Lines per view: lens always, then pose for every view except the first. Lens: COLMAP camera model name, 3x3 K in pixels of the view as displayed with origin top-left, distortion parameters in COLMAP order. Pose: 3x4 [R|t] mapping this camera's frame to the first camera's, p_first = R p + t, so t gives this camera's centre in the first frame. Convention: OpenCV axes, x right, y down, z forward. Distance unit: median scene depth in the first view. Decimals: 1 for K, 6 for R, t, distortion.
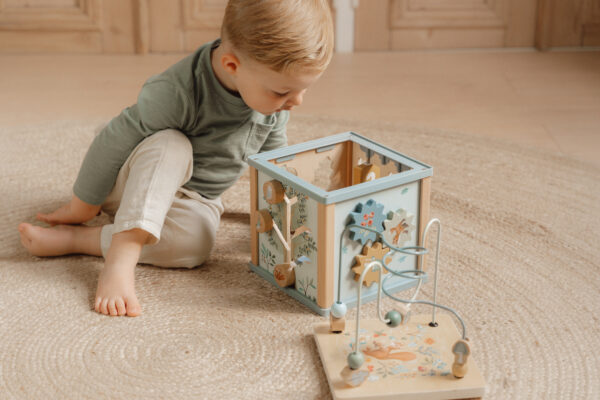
lens RADIAL K [[1200.3, 0, 302.6], [0, 1200.3, 193.3], [0, 0, 1]] dist [0.090972, -0.049175]
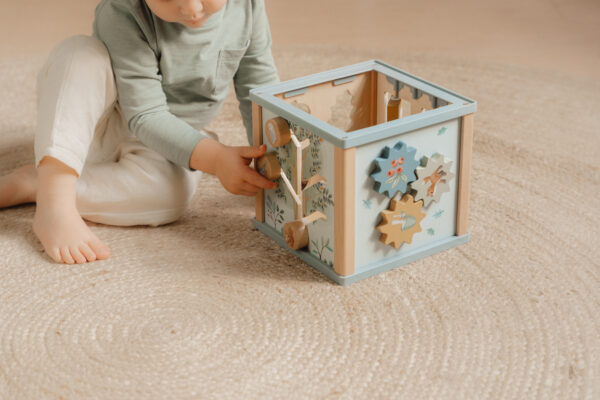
lens RADIAL K [[1200.3, 0, 302.6], [0, 1200.3, 193.3], [0, 0, 1]] dist [0.090972, -0.049175]
pose [[0.999773, -0.005294, -0.020656, 0.007625], [0.006244, 0.998914, 0.046180, 0.002017], [0.020390, -0.046299, 0.998720, 0.186722]]
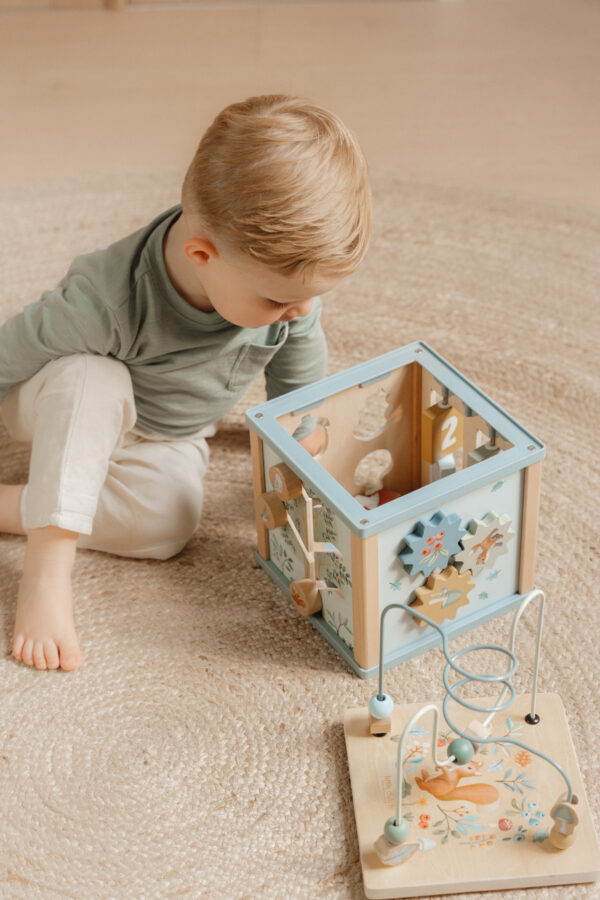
lens RADIAL K [[1800.4, 0, 297.2], [0, 1800.4, 490.2], [0, 0, 1]] dist [0.090972, -0.049175]
pose [[0.997035, 0.012991, -0.075846, 0.053615], [0.010677, 0.952755, 0.303553, -0.284561], [0.076206, -0.303463, 0.949791, 0.117779]]
